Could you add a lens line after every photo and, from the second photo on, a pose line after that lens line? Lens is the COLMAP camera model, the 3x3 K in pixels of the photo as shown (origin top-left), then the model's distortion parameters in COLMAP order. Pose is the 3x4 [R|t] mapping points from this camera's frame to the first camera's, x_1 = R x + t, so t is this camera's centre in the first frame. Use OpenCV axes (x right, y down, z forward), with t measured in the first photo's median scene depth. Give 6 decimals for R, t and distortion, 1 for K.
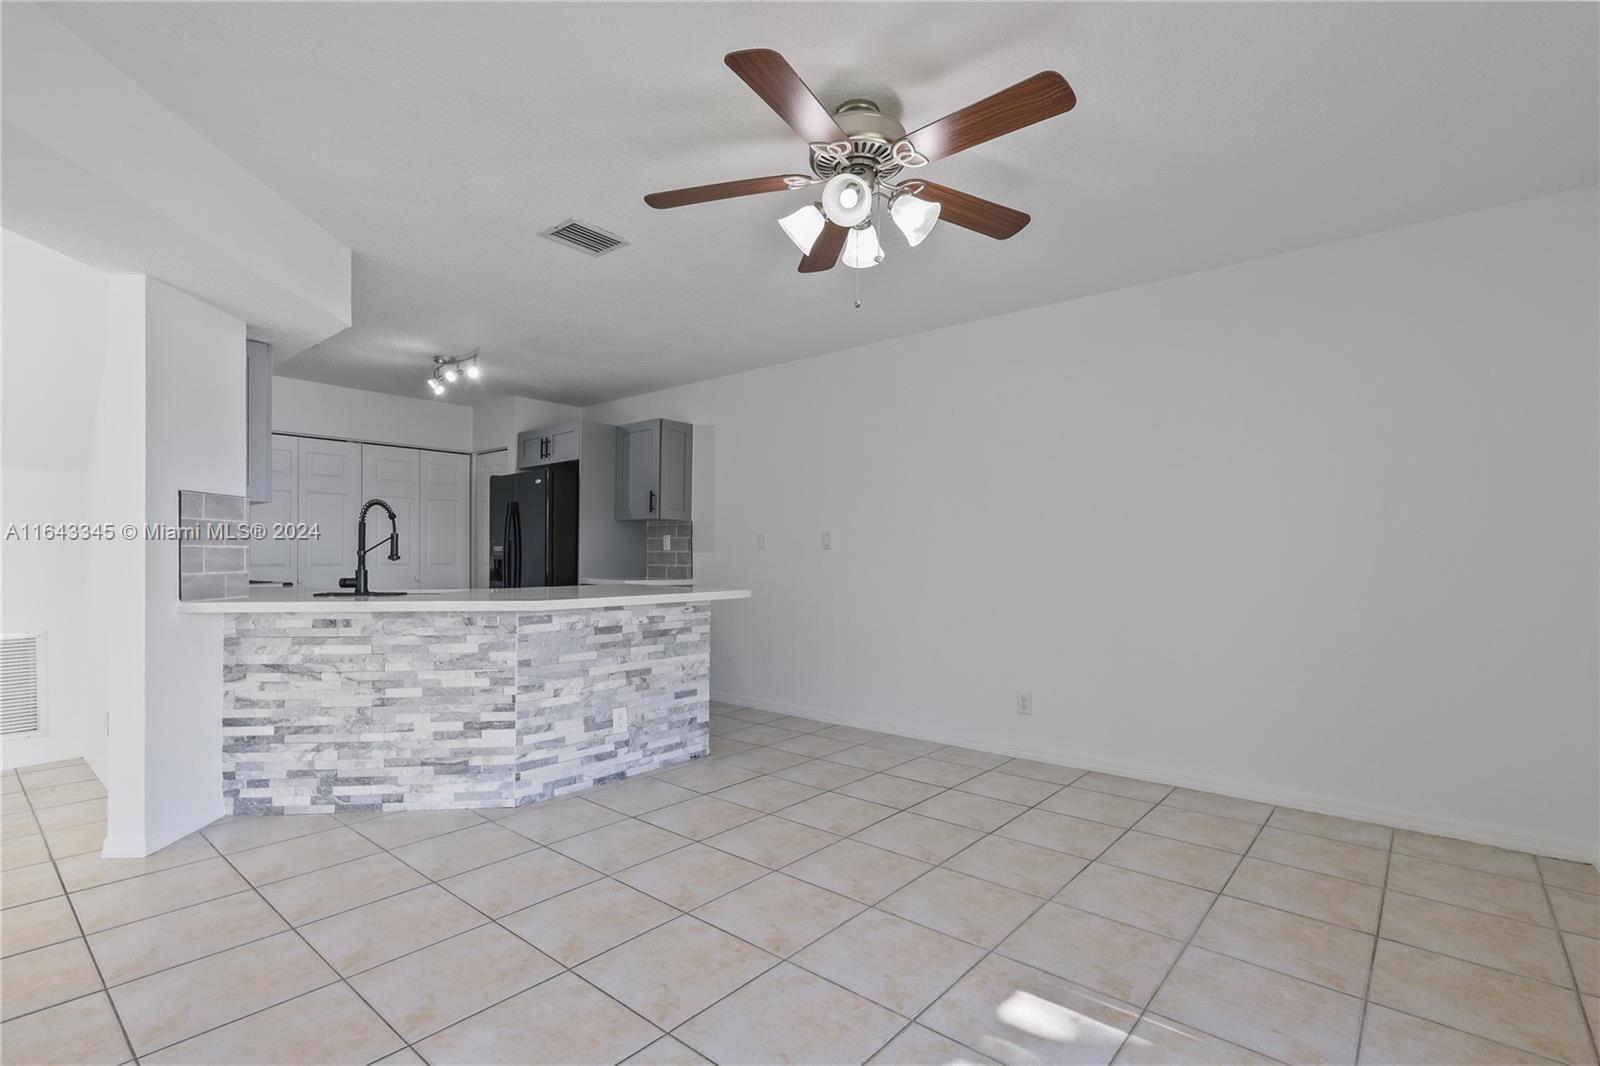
lens RADIAL K [[744.2, 0, 802.8], [0, 744.2, 553.2], [0, 0, 1]] dist [0.001604, 0.000541]
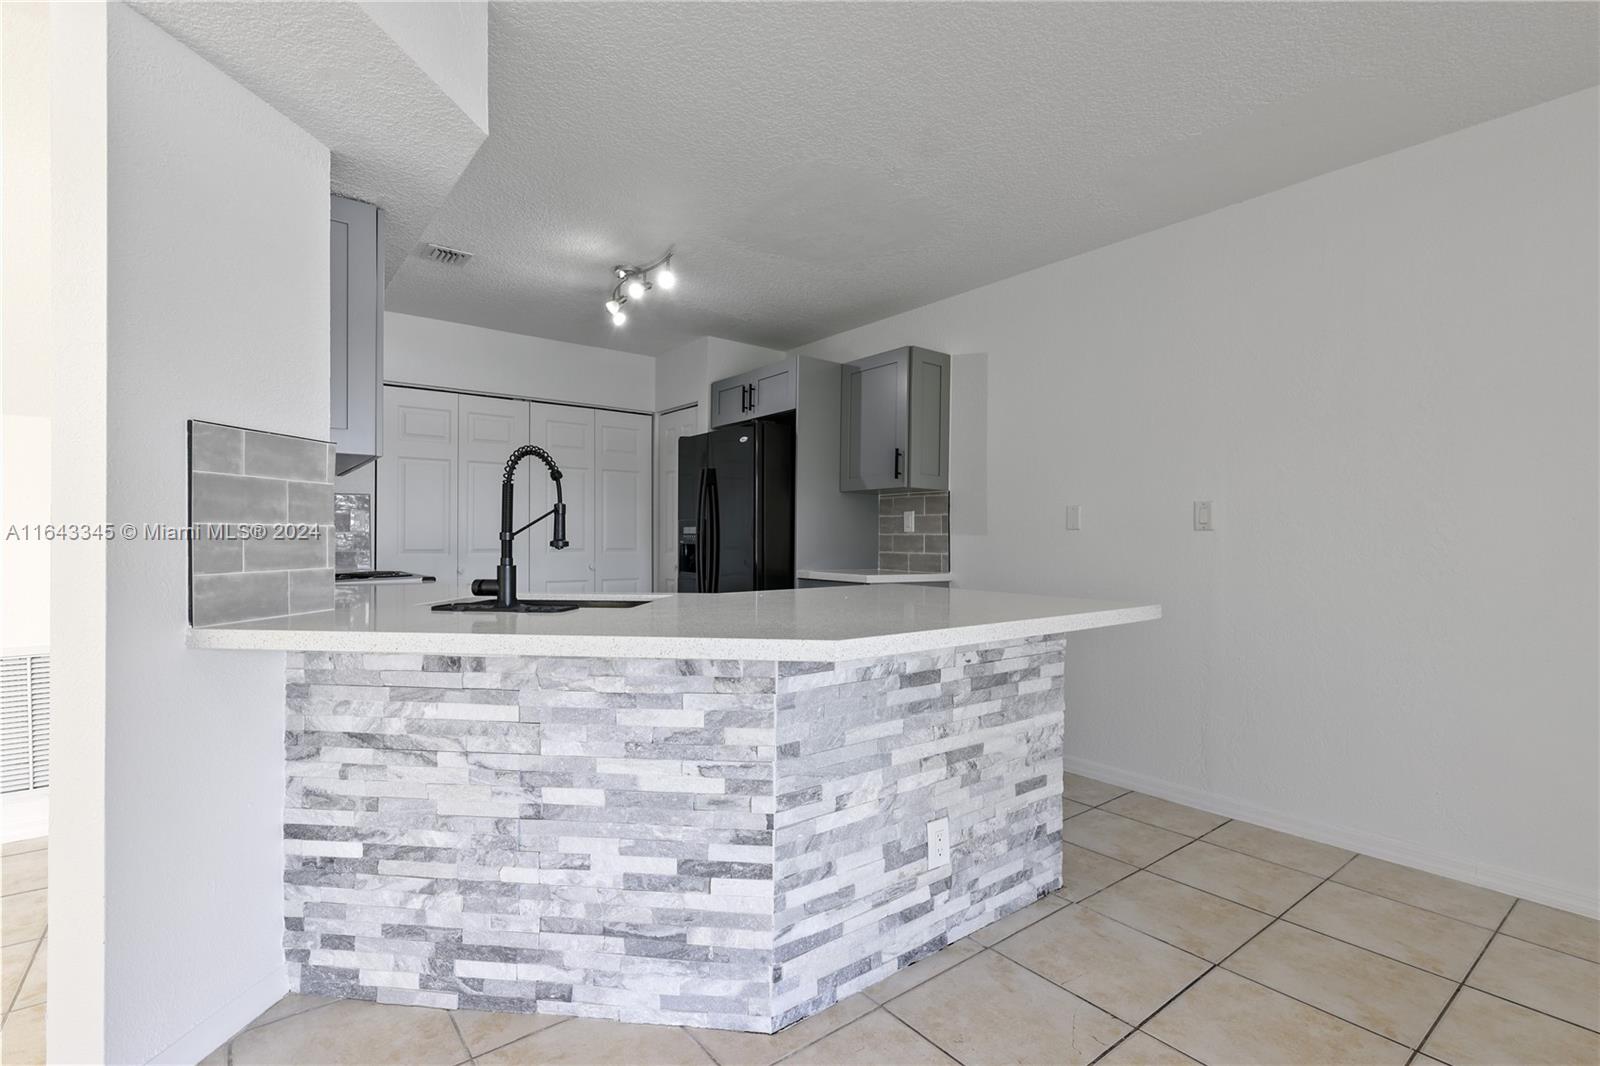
lens RADIAL K [[736.4, 0, 796.5], [0, 736.4, 536.5], [0, 0, 1]] dist [0.000911, 0.000609]
pose [[0.978967, -0.000216, -0.204017, -0.267779], [0.000277, 1.000000, 0.000271, -0.000184], [0.204017, -0.000321, 0.978967, 0.509438]]
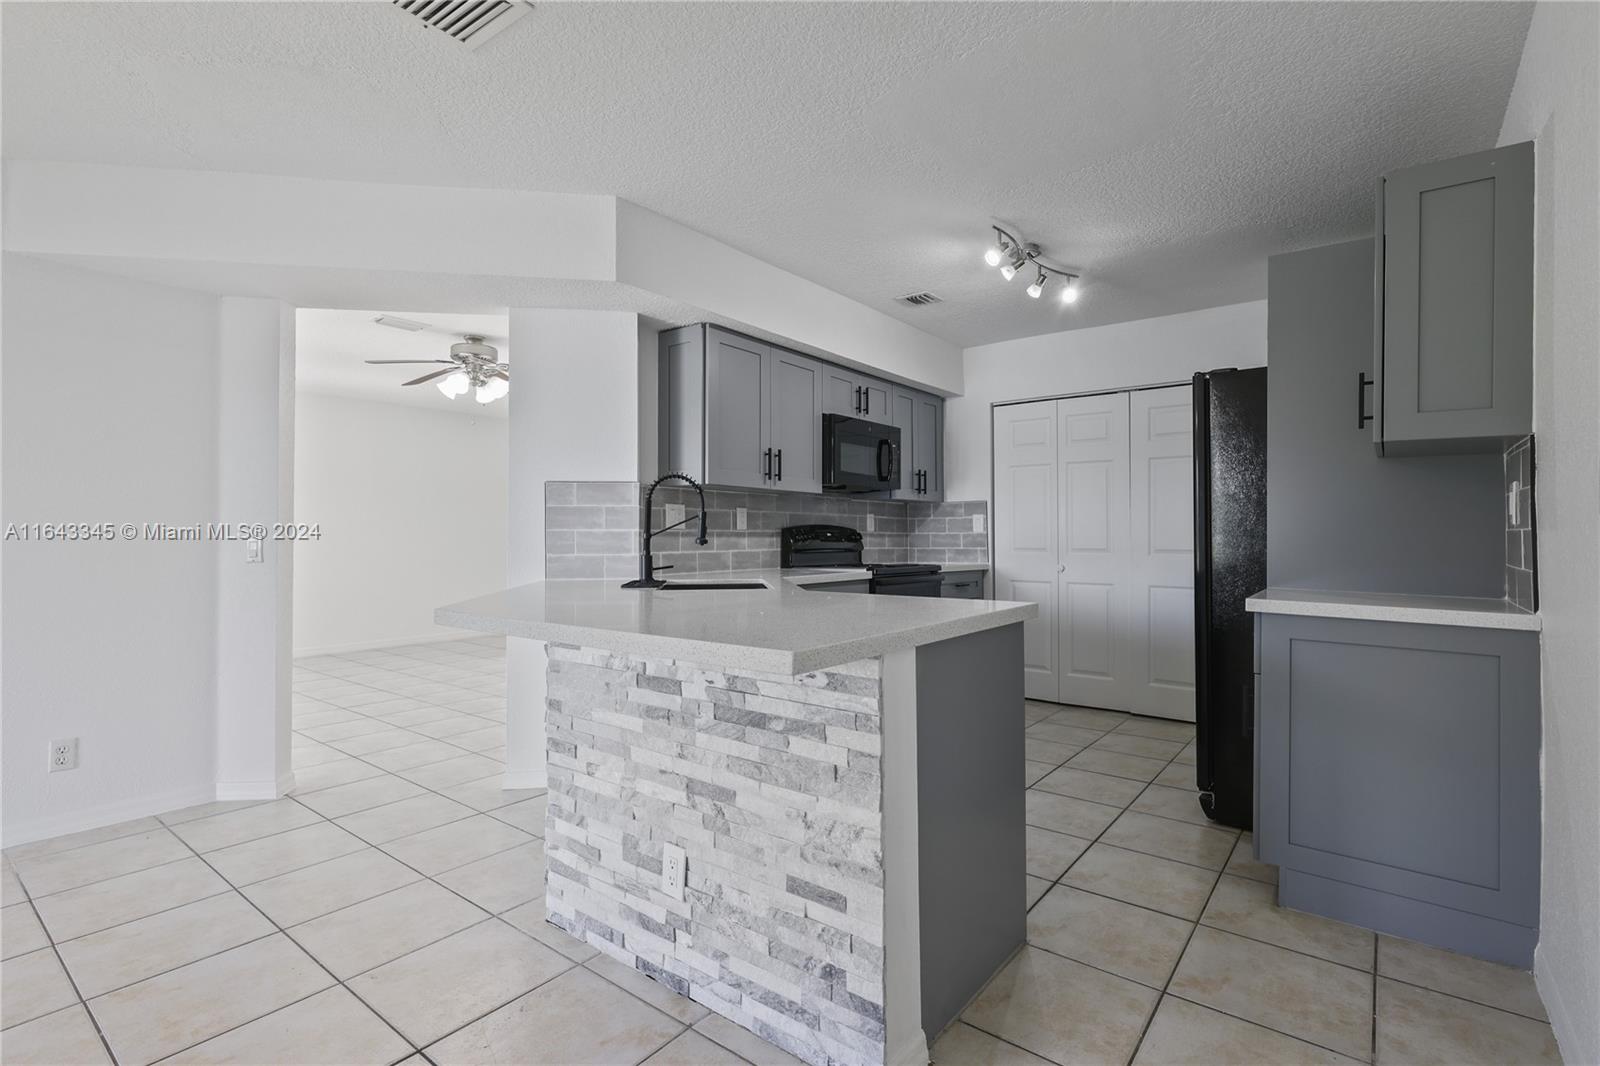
lens RADIAL K [[749.4, 0, 805.1], [0, 749.4, 525.3], [0, 0, 1]] dist [-0.001047, 0.000082]
pose [[0.048790, -0.016573, -0.998672, 0.294991], [0.001750, 0.999862, -0.016507, 0.002343], [0.998808, -0.000942, 0.048812, 1.199885]]
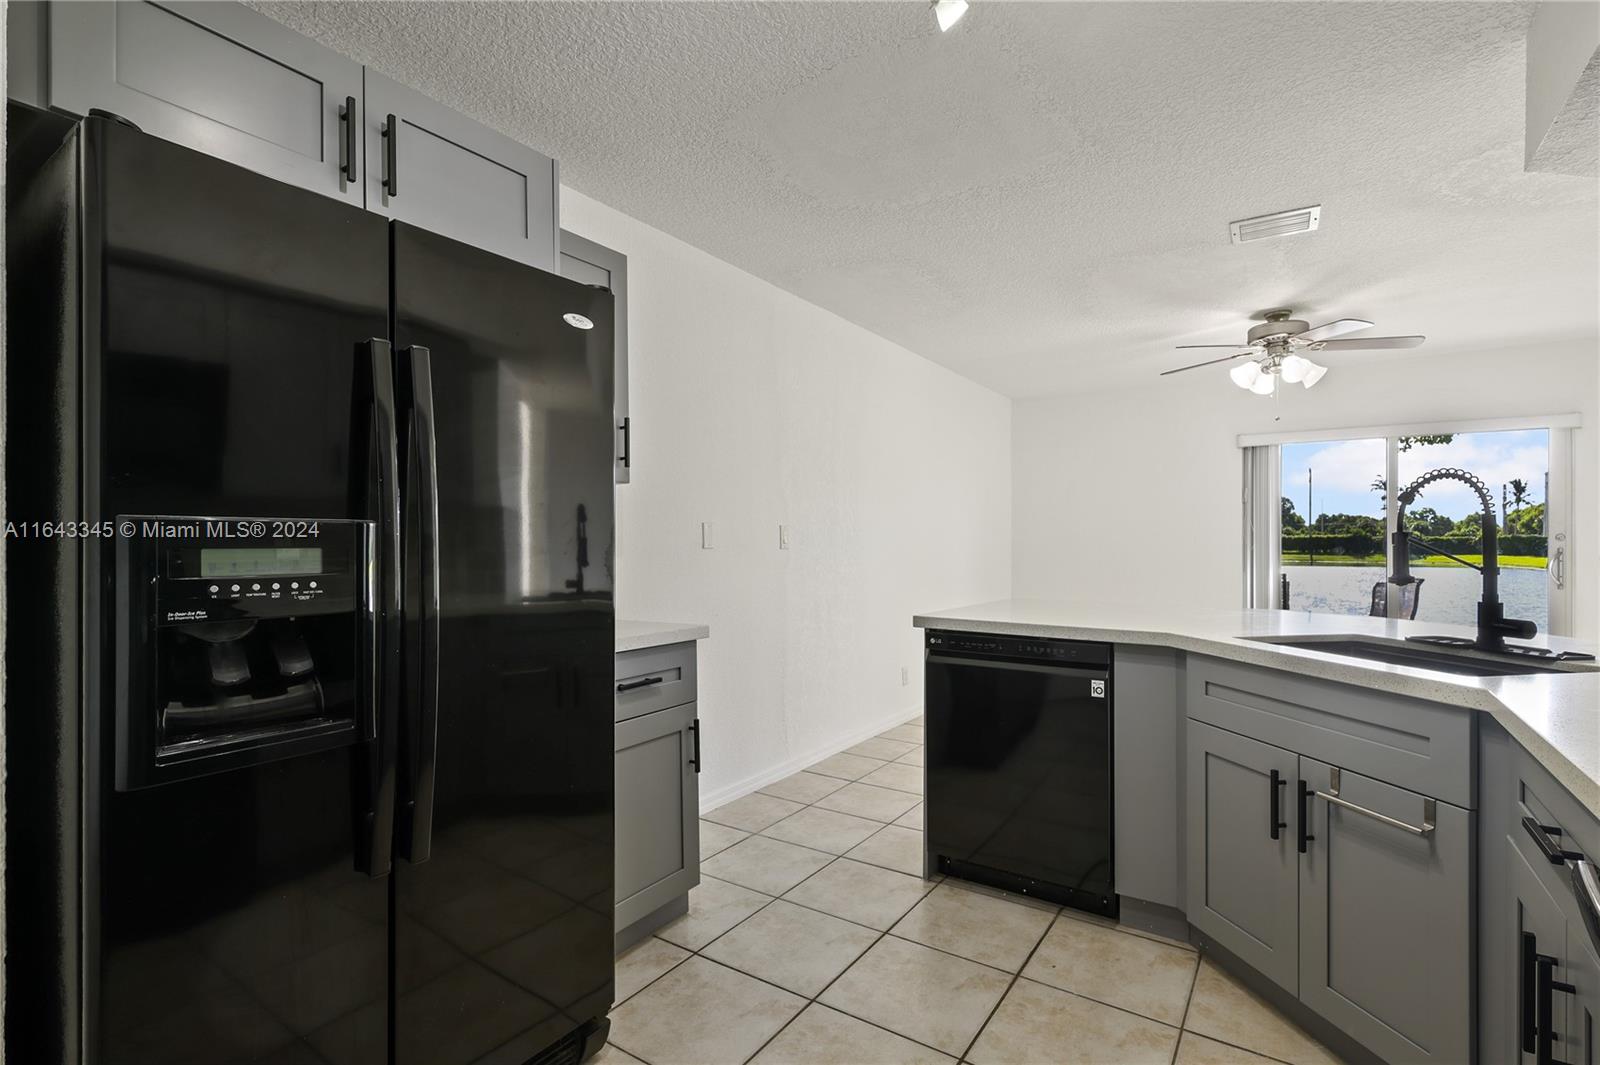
lens RADIAL K [[760.6, 0, 803.1], [0, 760.6, 541.0], [0, 0, 1]] dist [0.000058, -0.000024]
pose [[-0.112718, -0.002668, 0.993623, -1.137942], [-0.001856, 0.999995, 0.002474, -0.022963], [-0.993625, -0.001565, -0.112723, 1.641767]]
